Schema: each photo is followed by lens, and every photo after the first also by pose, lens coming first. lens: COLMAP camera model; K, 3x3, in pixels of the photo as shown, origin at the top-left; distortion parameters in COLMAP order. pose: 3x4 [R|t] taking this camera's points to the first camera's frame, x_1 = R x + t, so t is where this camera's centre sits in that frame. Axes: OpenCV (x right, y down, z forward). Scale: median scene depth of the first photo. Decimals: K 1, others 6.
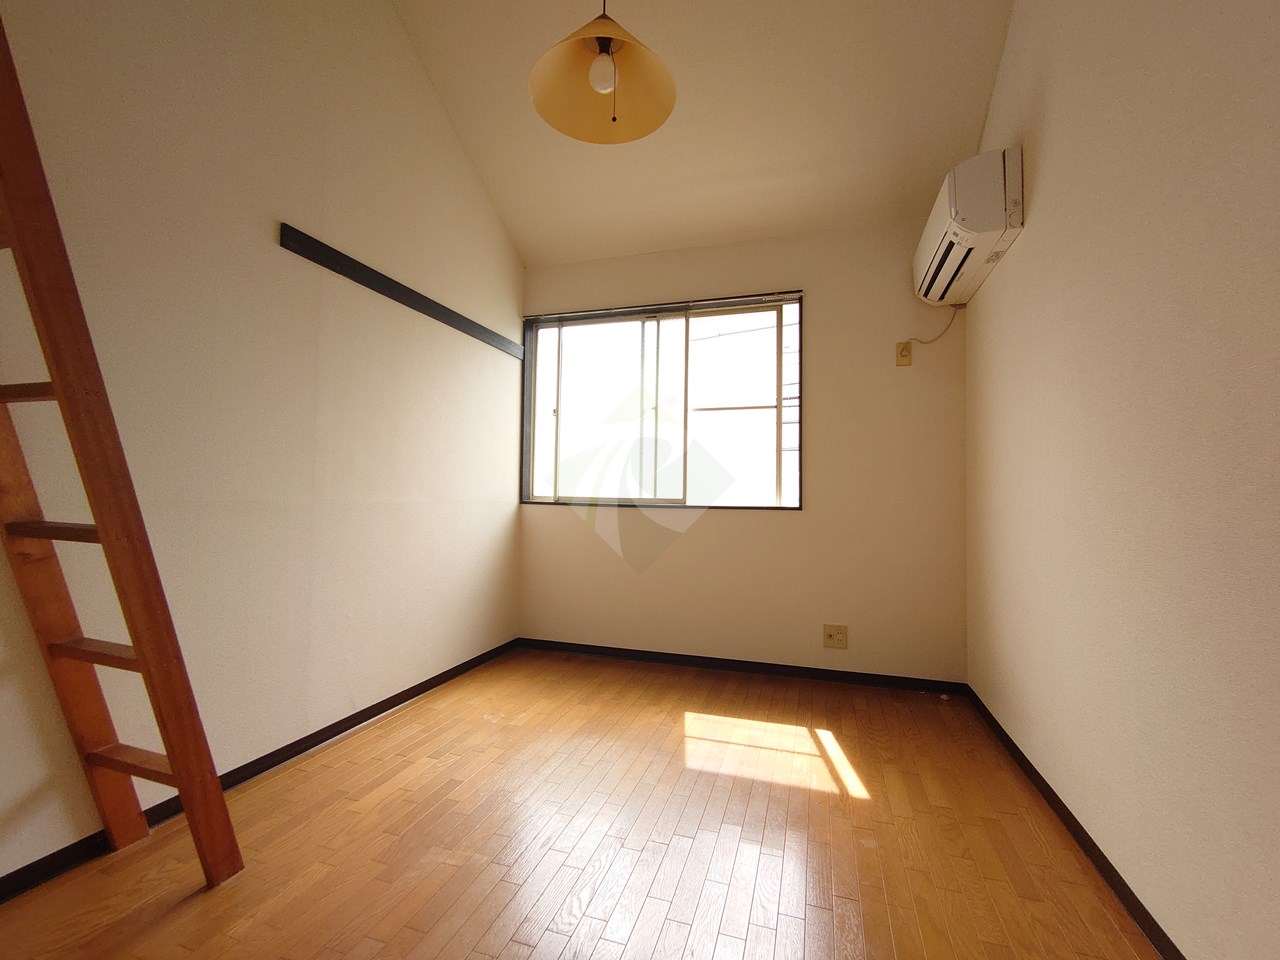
lens RADIAL K [[544.6, 0, 640.0], [0, 544.6, 480.0], [0, 0, 1]] dist [0.002178, 0.000616]
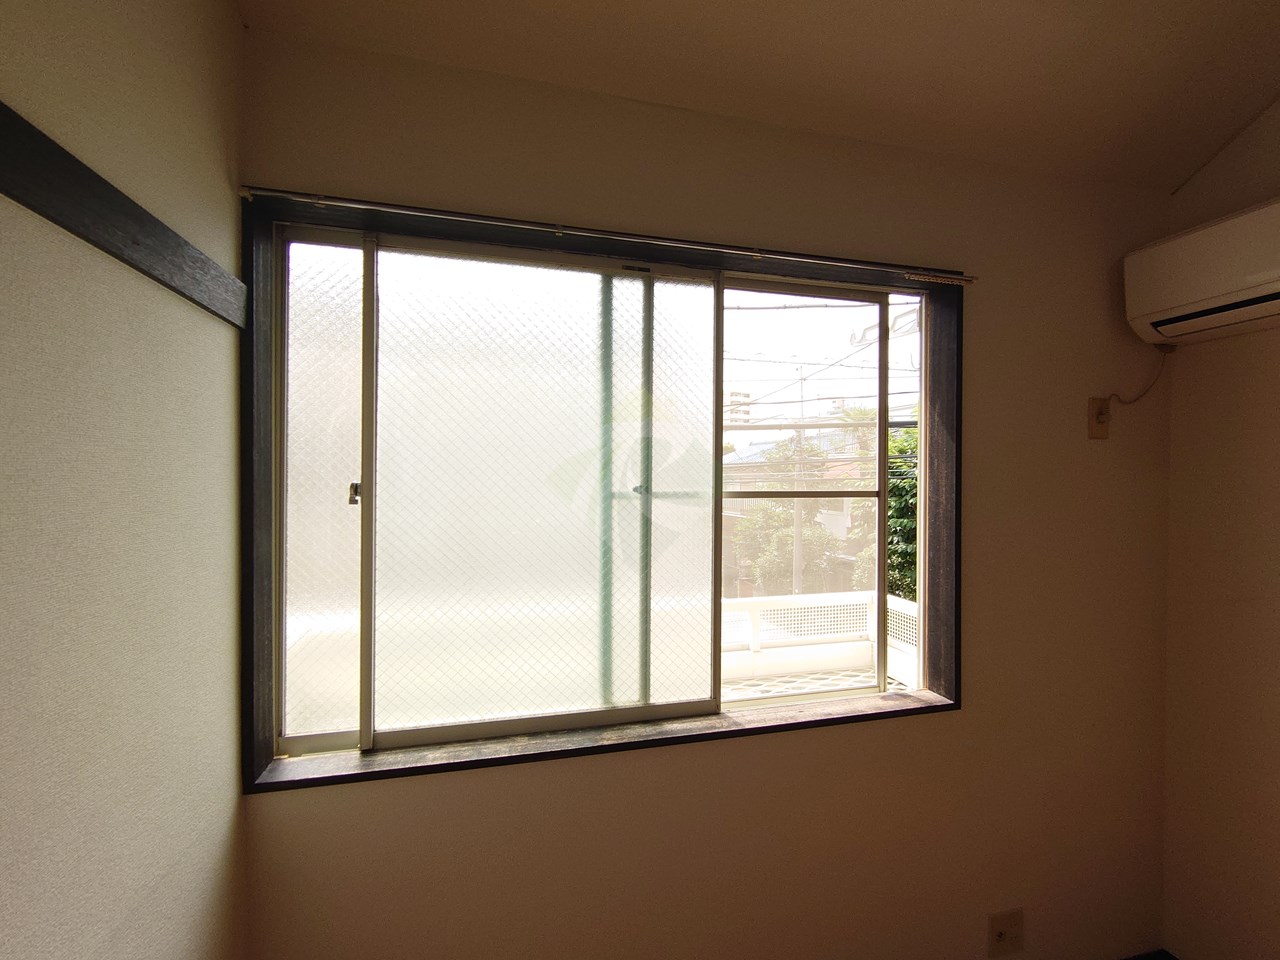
lens RADIAL K [[544.6, 0, 640.0], [0, 544.6, 480.0], [0, 0, 1]] dist [0.002178, 0.000616]
pose [[0.848727, -0.013414, 0.528661, -0.200191], [-0.005397, 0.999406, 0.034024, -0.154615], [-0.528803, -0.031730, 0.848151, 0.648006]]
